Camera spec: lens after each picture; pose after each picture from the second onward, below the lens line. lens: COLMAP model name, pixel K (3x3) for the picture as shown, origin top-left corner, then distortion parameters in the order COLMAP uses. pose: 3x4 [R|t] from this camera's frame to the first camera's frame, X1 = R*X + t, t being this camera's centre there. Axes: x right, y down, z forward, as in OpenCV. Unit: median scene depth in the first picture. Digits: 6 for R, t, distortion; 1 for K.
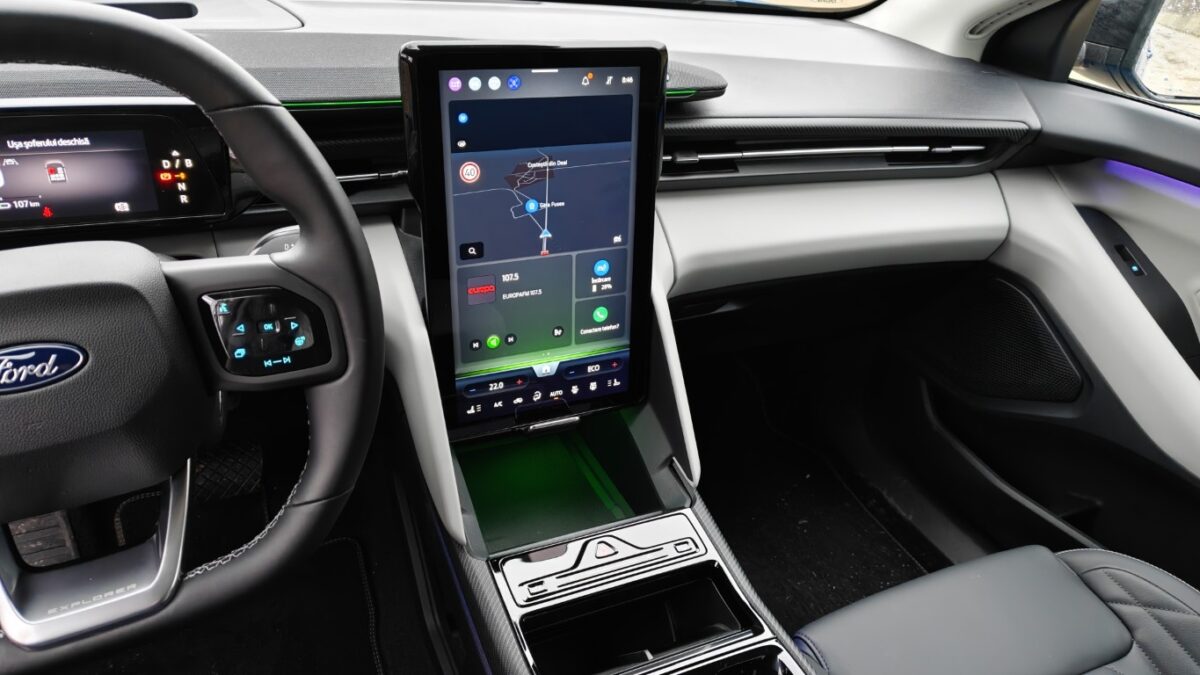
lens RADIAL K [[823.1, 0, 602.3], [0, 823.1, 333.6], [0, 0, 1]] dist [0.009760, 0.003437]
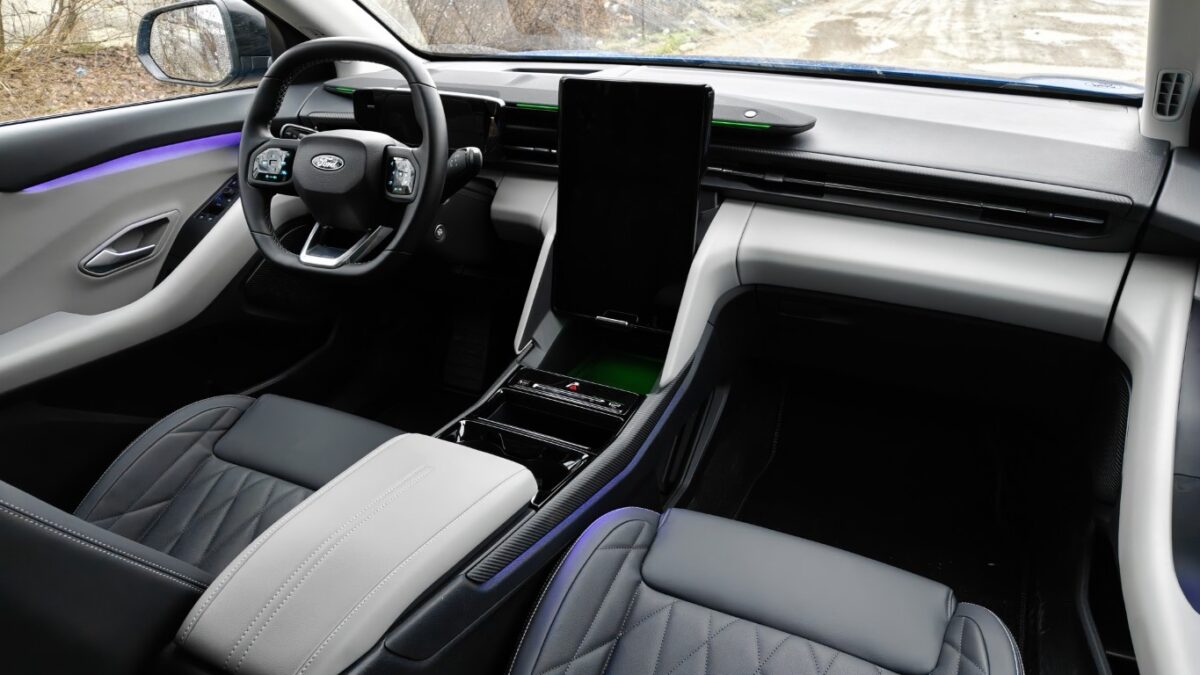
lens RADIAL K [[822.3, 0, 600.0], [0, 822.3, 337.5], [0, 0, 1]] dist [0.010339, -0.001058]
pose [[0.623003, 0.247919, -0.741892, 1.061177], [-0.348009, 0.937257, 0.020964, 0.110441], [0.700541, 0.245125, 0.670192, -0.042030]]
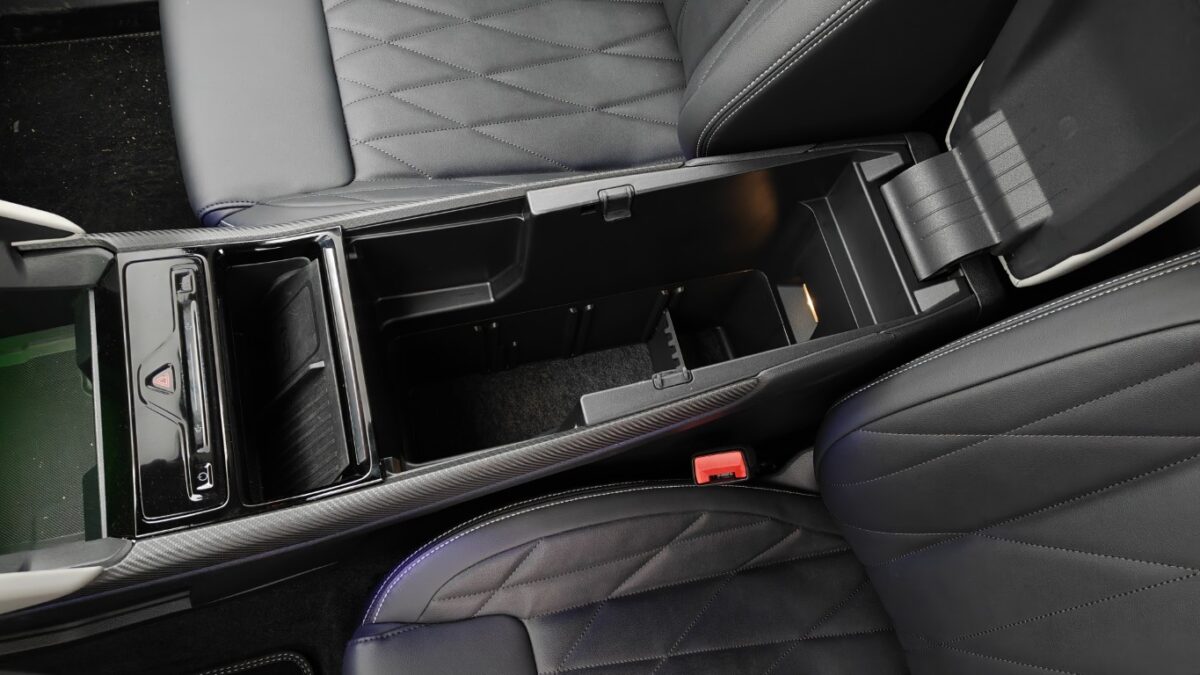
lens RADIAL K [[822.2, 0, 598.2], [0, 822.2, 349.4], [0, 0, 1]] dist [0.033548, -0.002189]
pose [[0.186035, -0.945092, 0.268685, -0.092329], [0.437994, 0.324553, 0.838348, -0.191105], [-0.879519, -0.038279, 0.474323, 0.267816]]
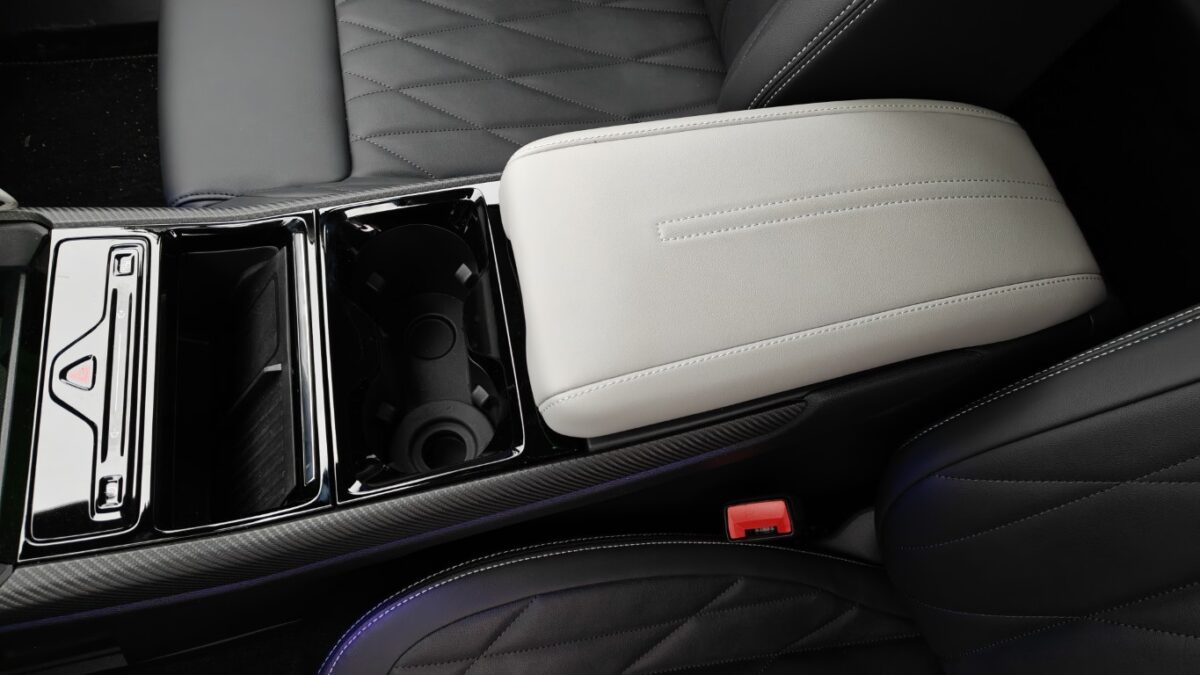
lens RADIAL K [[822.2, 0, 598.2], [0, 822.2, 349.4], [0, 0, 1]] dist [0.033548, -0.002189]
pose [[0.234866, -0.907717, 0.347689, -0.099254], [0.474601, 0.419248, 0.773941, -0.043814], [-0.848288, -0.016759, 0.529270, 0.305635]]
